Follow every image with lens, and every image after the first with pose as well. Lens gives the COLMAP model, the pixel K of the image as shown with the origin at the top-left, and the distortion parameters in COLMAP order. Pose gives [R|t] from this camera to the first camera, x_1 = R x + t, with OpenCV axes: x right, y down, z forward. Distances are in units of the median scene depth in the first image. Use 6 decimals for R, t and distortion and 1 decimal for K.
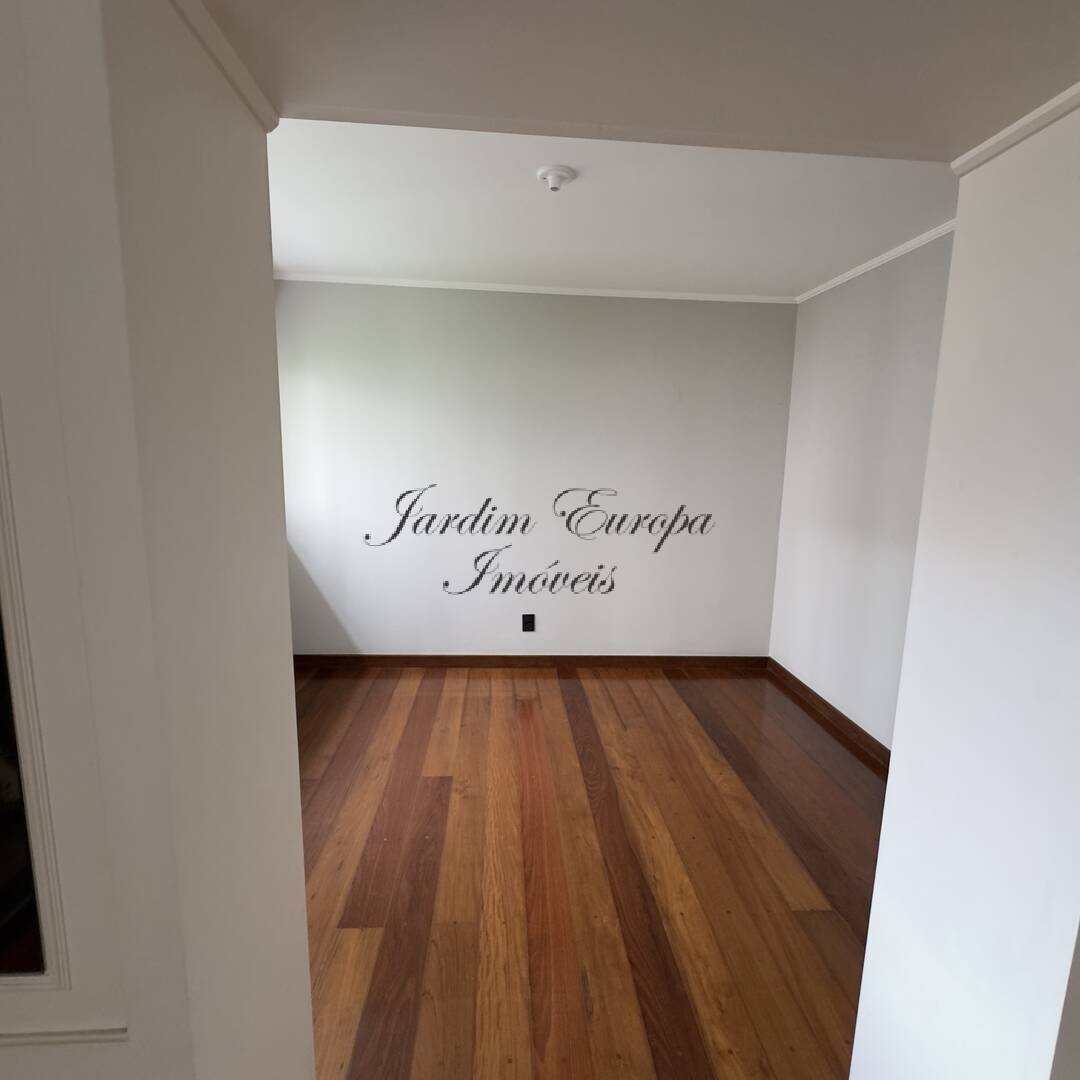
lens RADIAL K [[573.0, 0, 539.2], [0, 573.0, 539.6], [0, 0, 1]] dist [-0.003748, -0.001501]
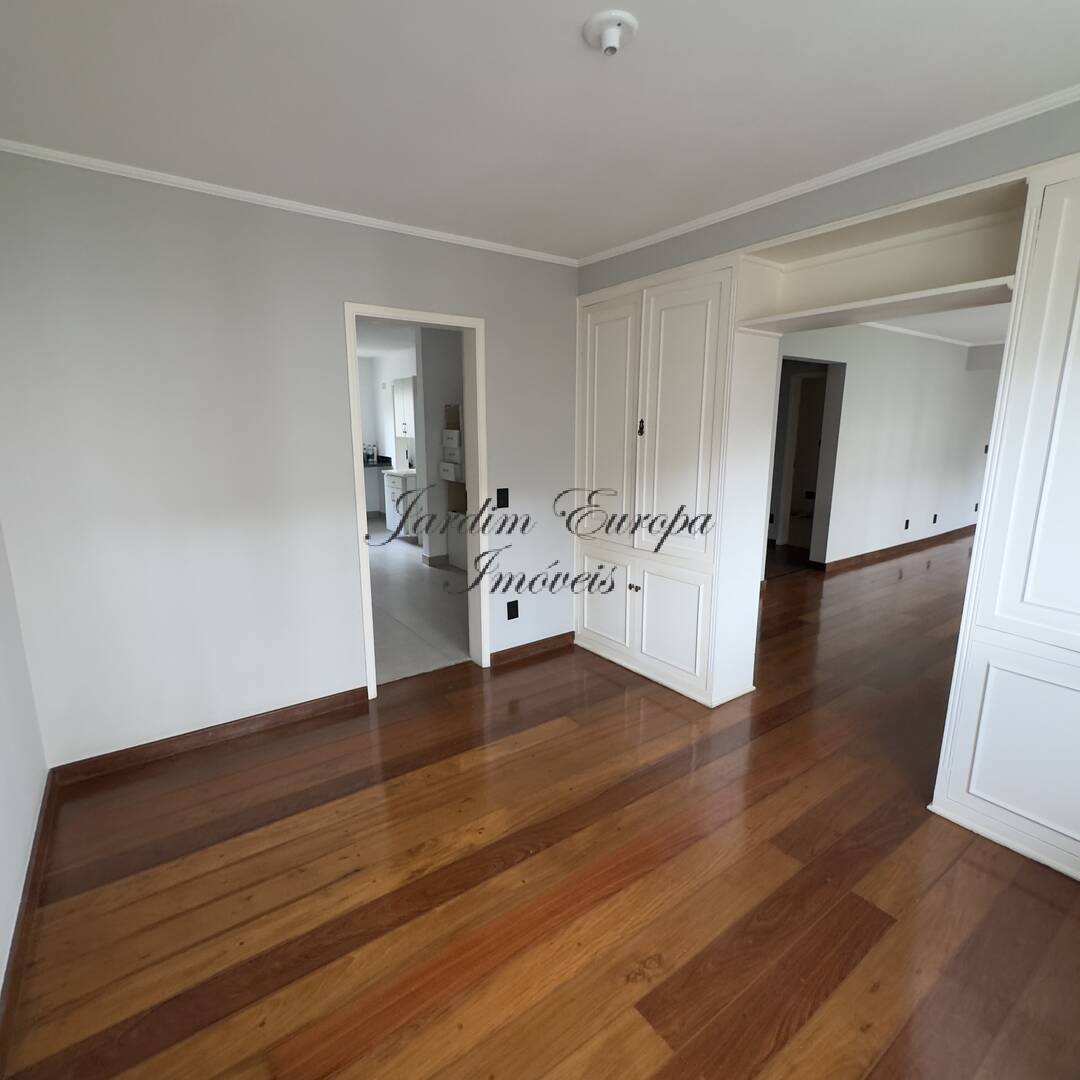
lens RADIAL K [[573.0, 0, 539.2], [0, 573.0, 539.6], [0, 0, 1]] dist [-0.003748, -0.001501]
pose [[-0.525891, -0.191596, 0.828692, -0.408471], [0.118954, 0.948155, 0.294706, -0.179128], [-0.842193, 0.253559, -0.475835, 1.033511]]
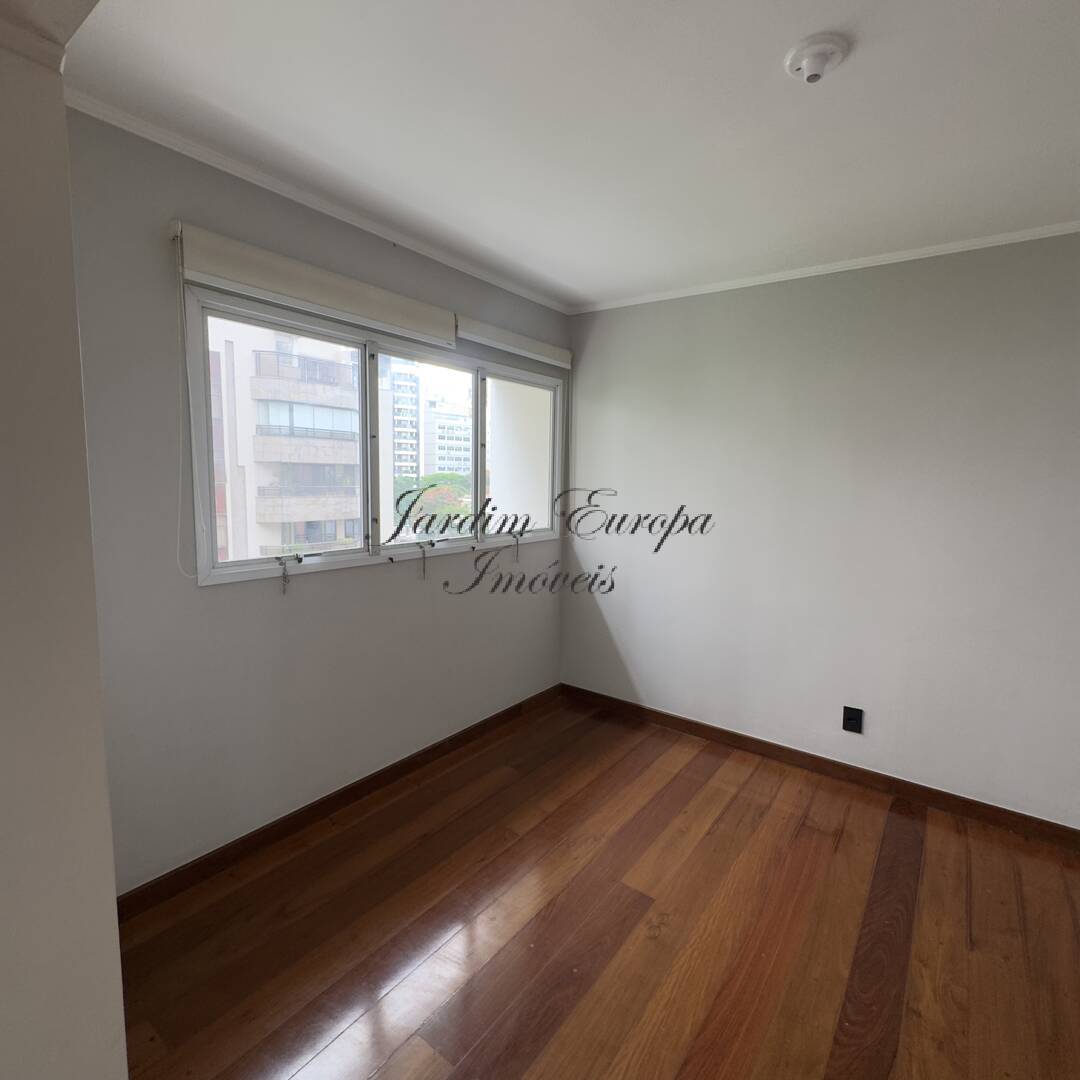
lens RADIAL K [[573.0, 0, 539.2], [0, 573.0, 539.6], [0, 0, 1]] dist [-0.003748, -0.001501]
pose [[0.761177, 0.065799, -0.645198, 0.161884], [-0.102450, 0.994548, -0.019439, -0.030287], [0.640401, 0.080897, 0.763768, 0.229986]]
